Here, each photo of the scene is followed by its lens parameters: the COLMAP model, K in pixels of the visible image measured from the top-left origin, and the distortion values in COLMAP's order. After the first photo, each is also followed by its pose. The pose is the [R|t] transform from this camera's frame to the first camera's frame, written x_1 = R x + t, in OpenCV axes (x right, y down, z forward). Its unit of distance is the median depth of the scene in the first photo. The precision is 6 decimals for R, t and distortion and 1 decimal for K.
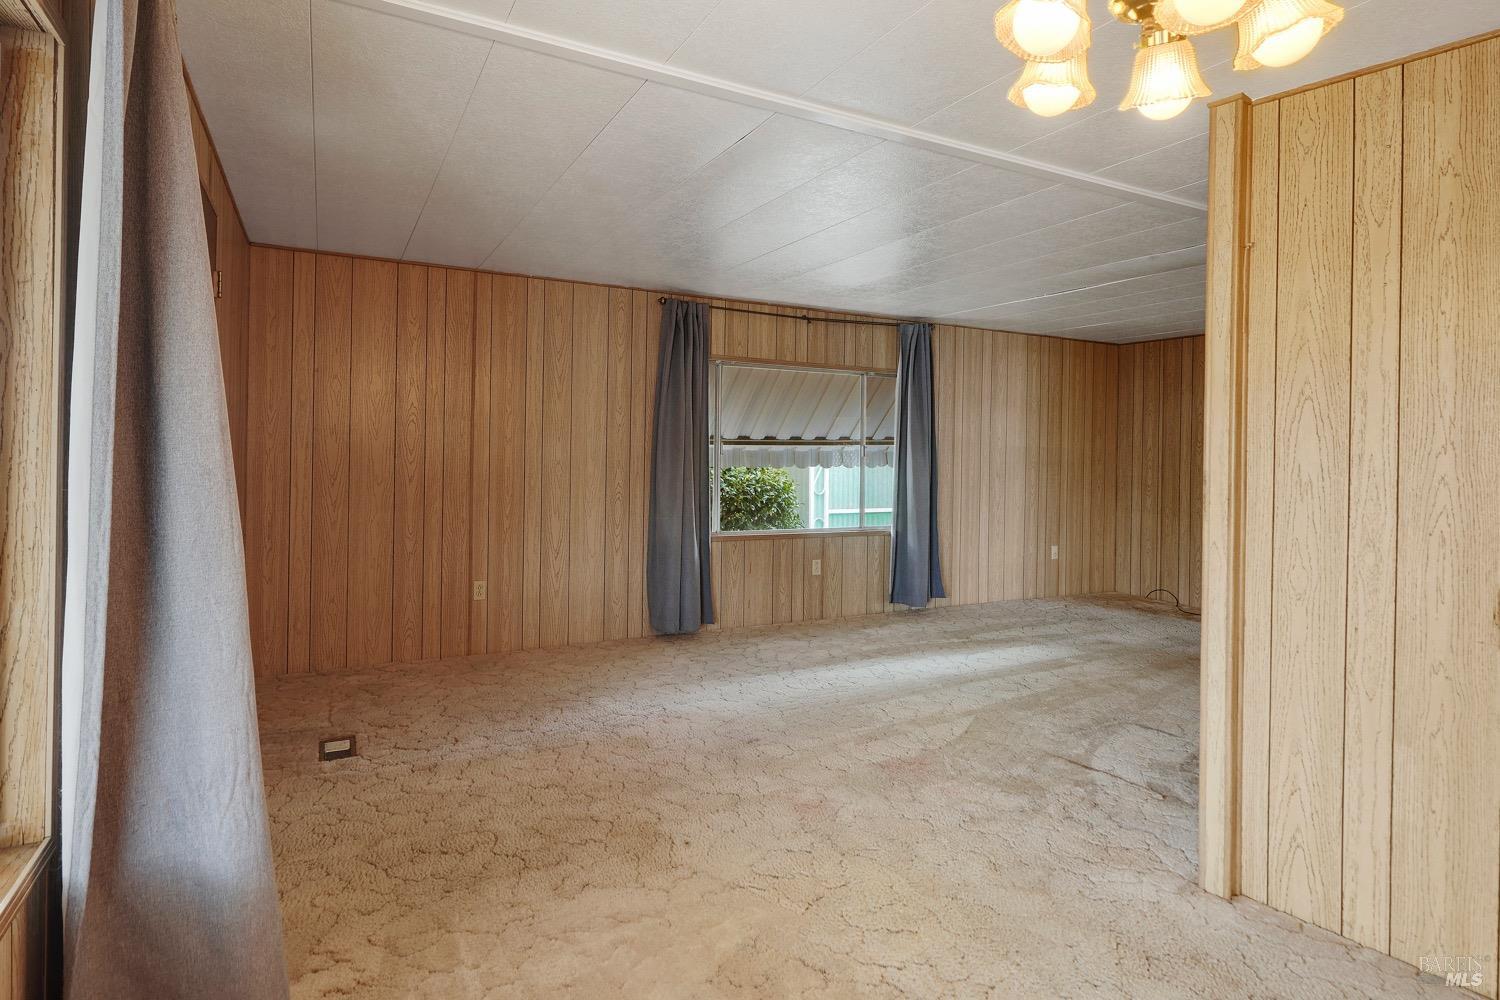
lens RADIAL K [[815.5, 0, 746.4], [0, 815.5, 452.8], [0, 0, 1]] dist [0.001061, -0.002213]
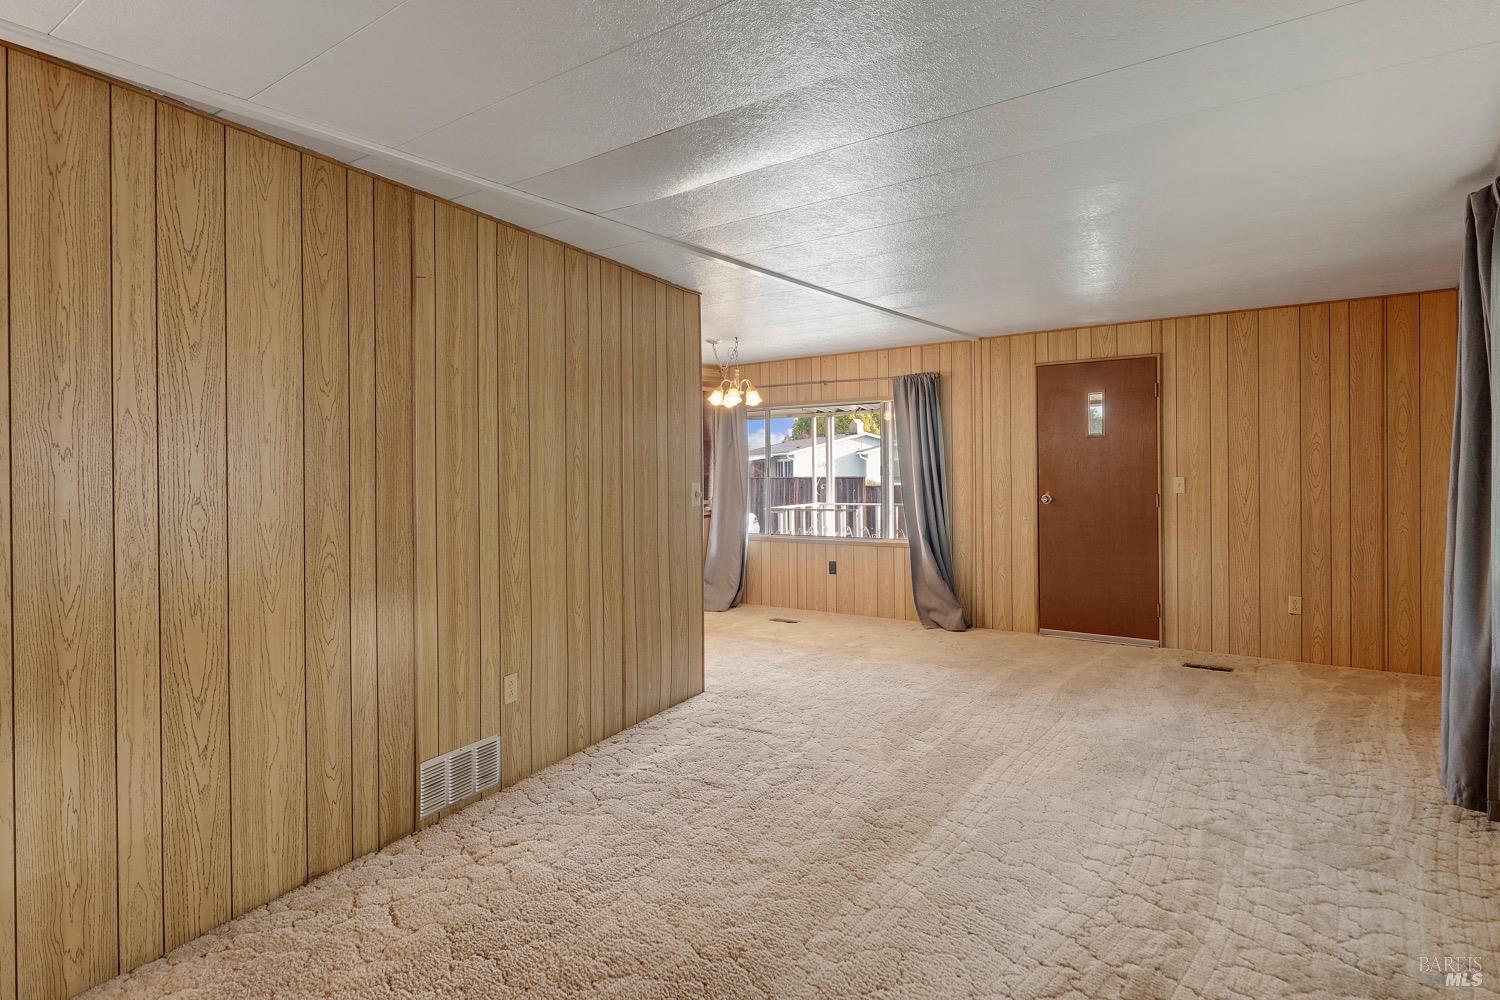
lens RADIAL K [[815.5, 0, 781.4], [0, 815.5, 469.4], [0, 0, 1]] dist [0.001061, -0.002213]
pose [[-0.888009, -0.006263, -0.459783, 1.148683], [-0.007214, 0.999974, 0.000311, -0.004773], [0.459769, 0.003593, -0.888031, 2.515937]]
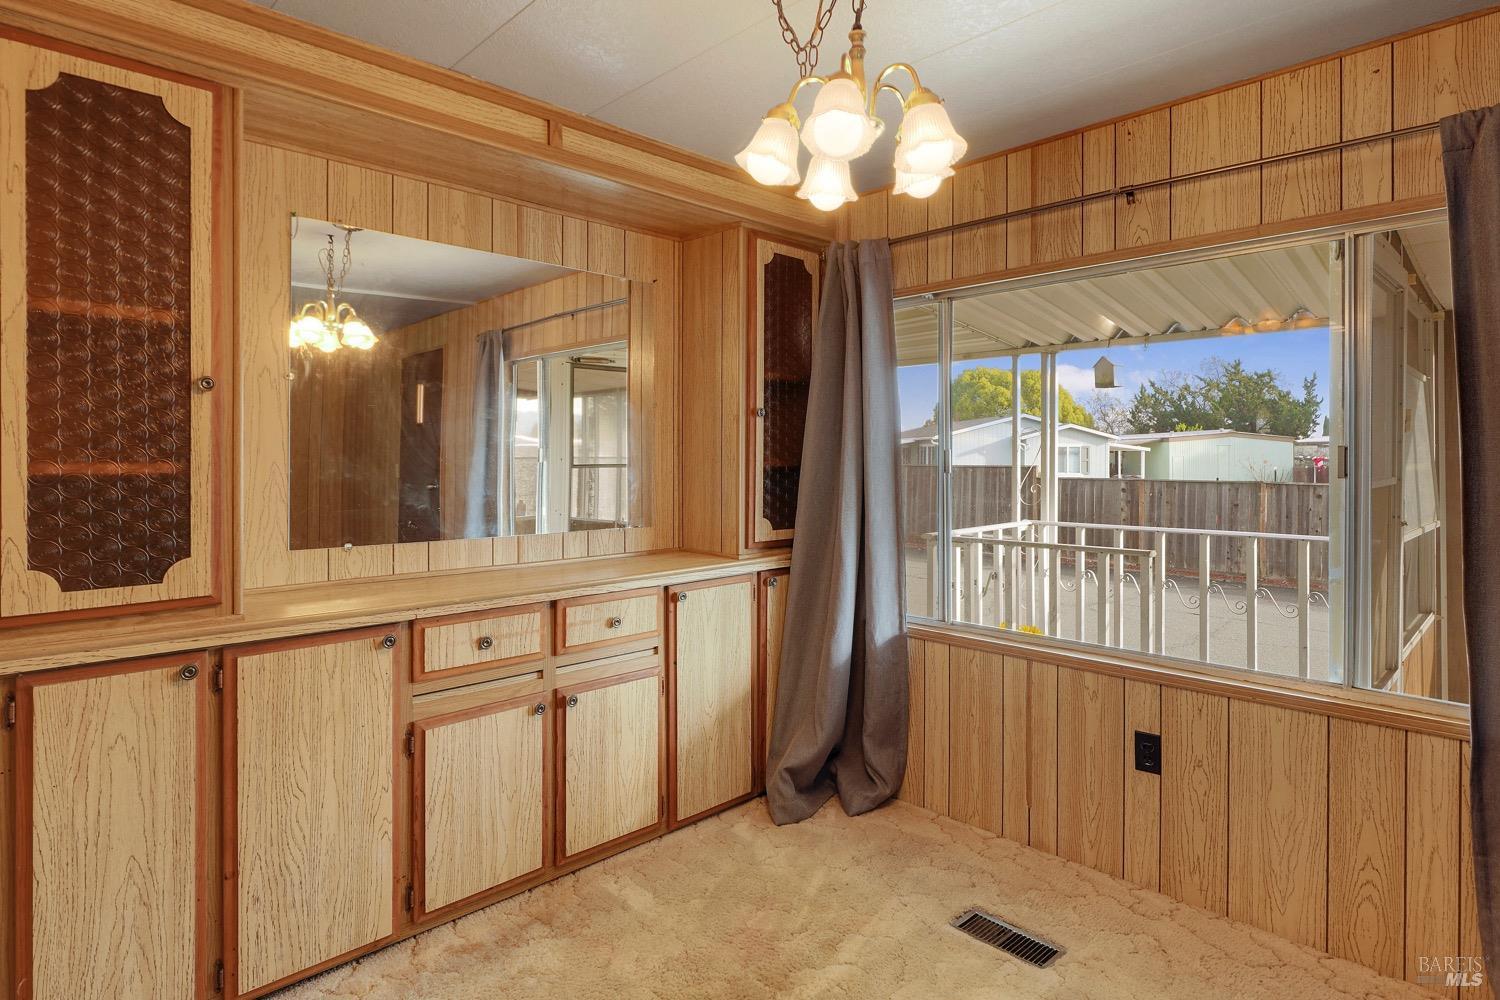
lens RADIAL K [[815.5, 0, 771.7], [0, 815.5, 456.8], [0, 0, 1]] dist [0.001061, -0.002213]
pose [[-0.955602, -0.016649, -0.294189, 0.416203], [-0.018965, 0.999808, 0.005022, -0.001380], [0.294049, 0.010378, -0.955734, 0.923212]]
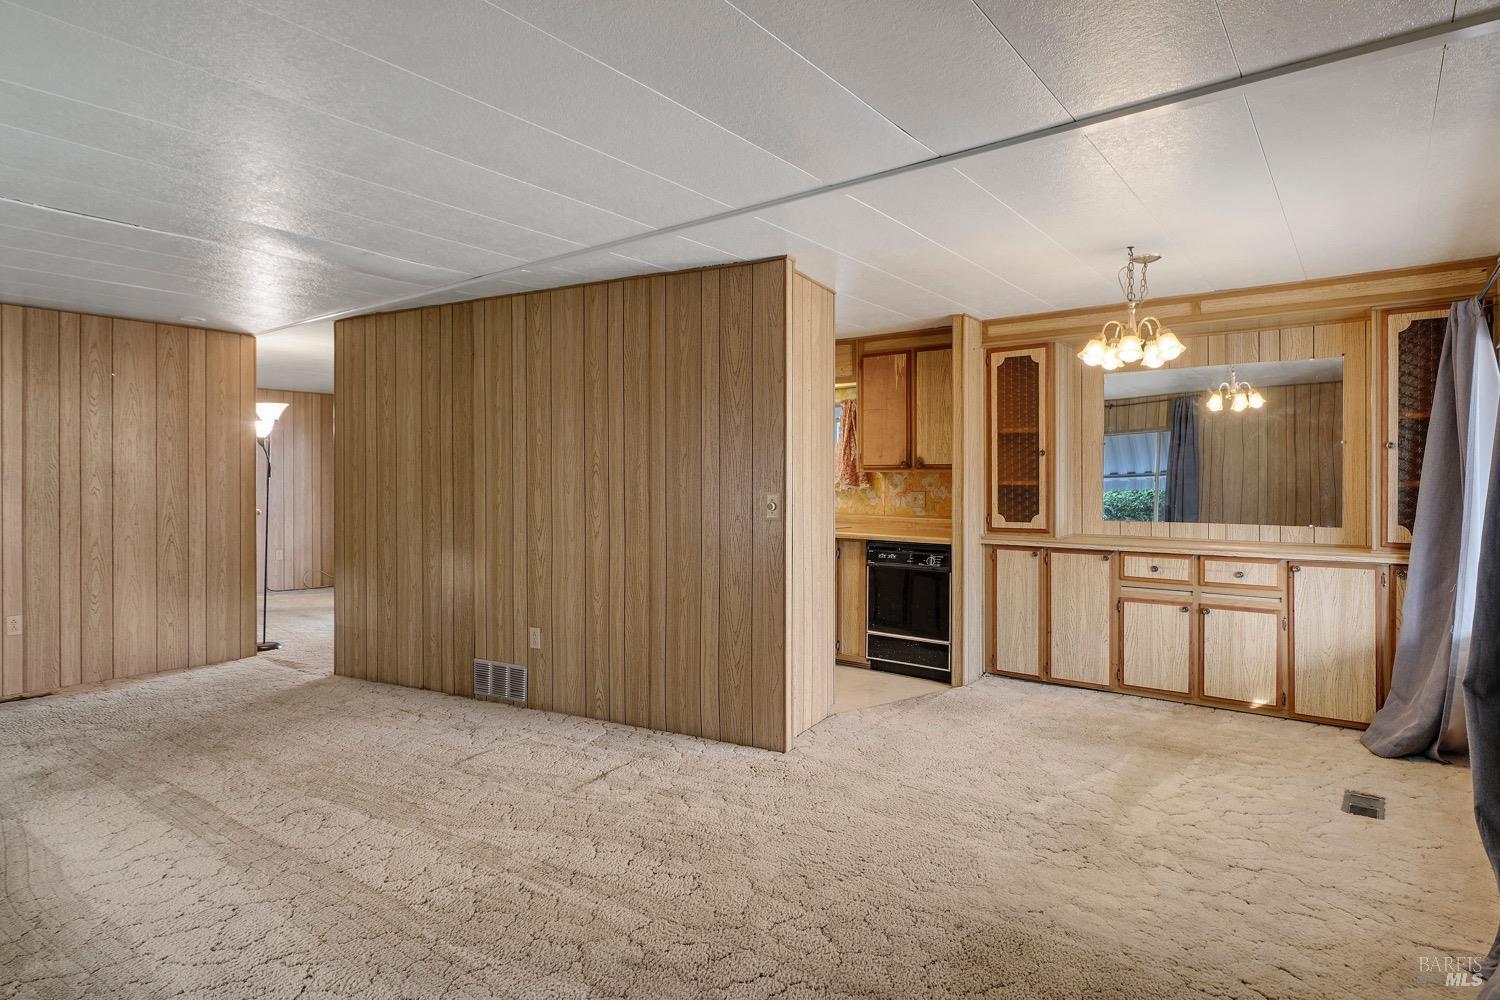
lens RADIAL K [[815.5, 0, 765.3], [0, 815.5, 484.1], [0, 0, 1]] dist [0.001061, -0.002213]
pose [[-0.425359, -0.020270, 0.904798, -0.748798], [0.000642, 0.999742, 0.022700, -0.020079], [-0.905024, 0.010237, -0.425237, 1.512973]]
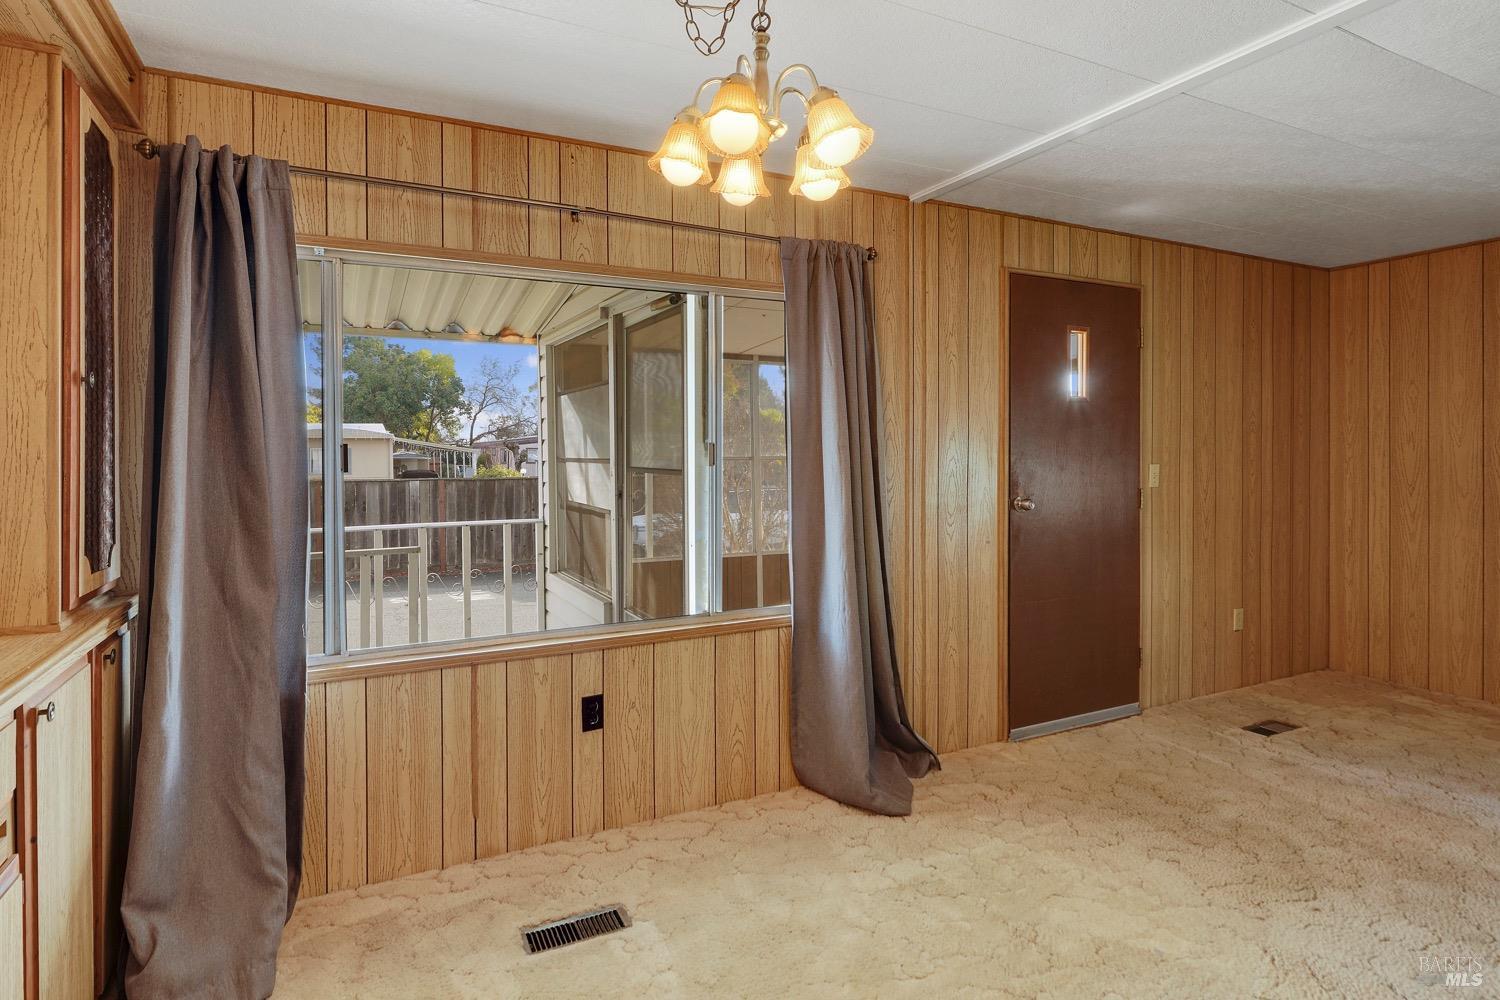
lens RADIAL K [[815.5, 0, 769.4], [0, 815.5, 454.8], [0, 0, 1]] dist [0.001061, -0.002213]
pose [[-0.004617, -0.013288, -0.999901, 0.769502], [-0.003311, 0.999906, -0.013273, 0.012665], [0.999984, 0.003249, -0.004661, 0.412489]]
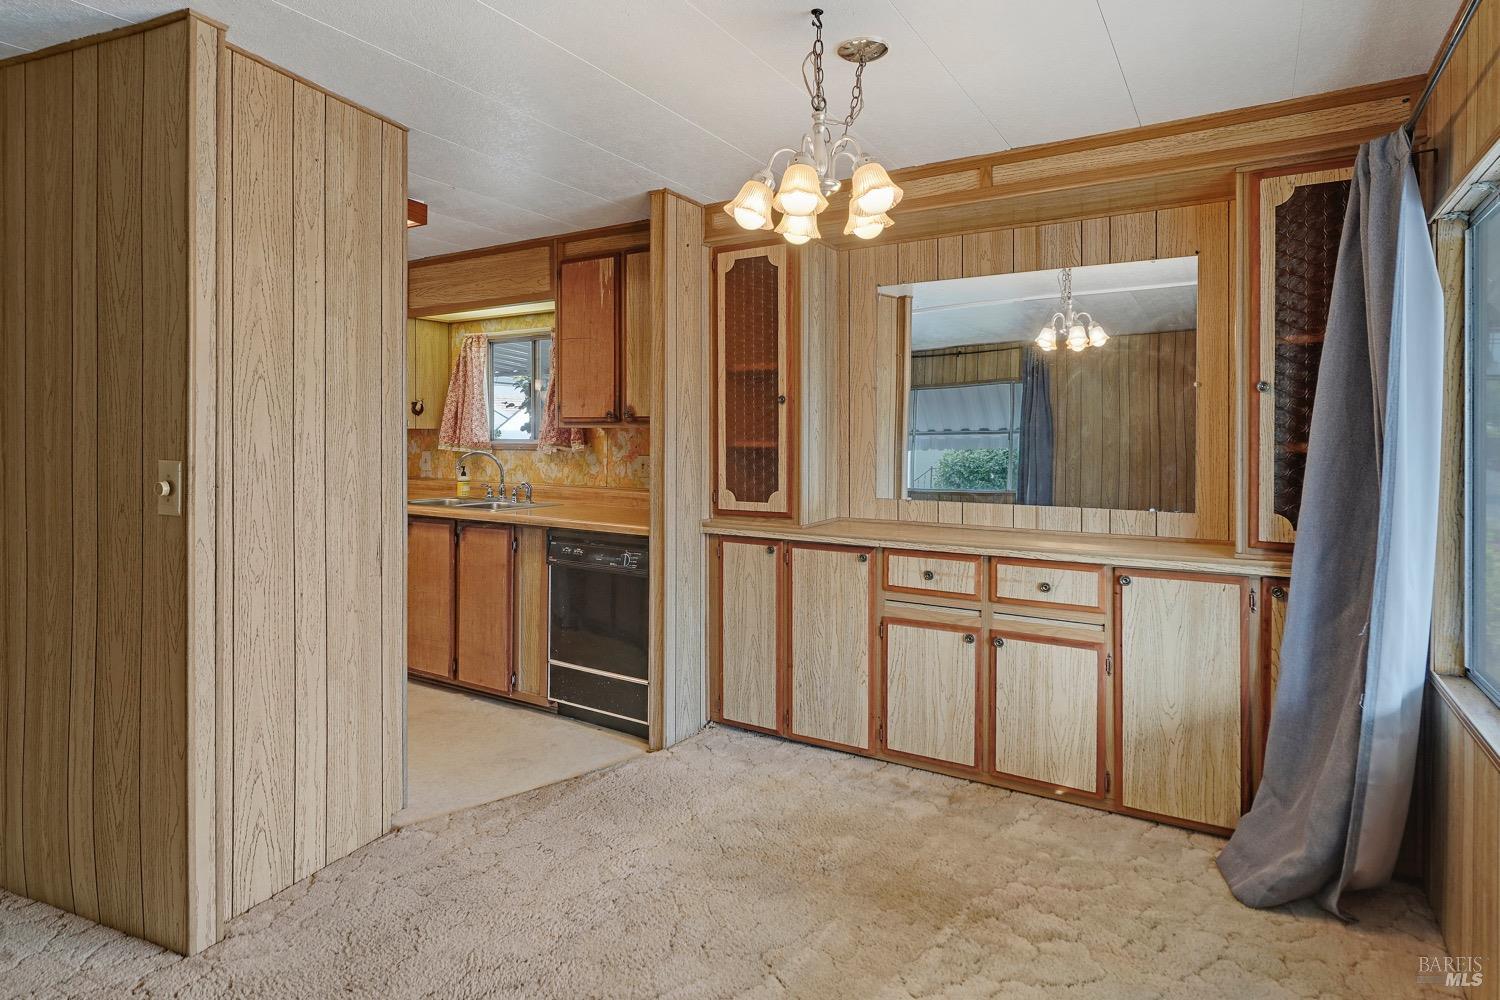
lens RADIAL K [[815.5, 0, 760.8], [0, 815.5, 442.1], [0, 0, 1]] dist [0.001061, -0.002213]
pose [[-0.515060, -0.020829, 0.856901, -0.393912], [-0.004672, 0.999758, 0.021493, -0.010026], [-0.857141, 0.007067, -0.515033, 0.826070]]
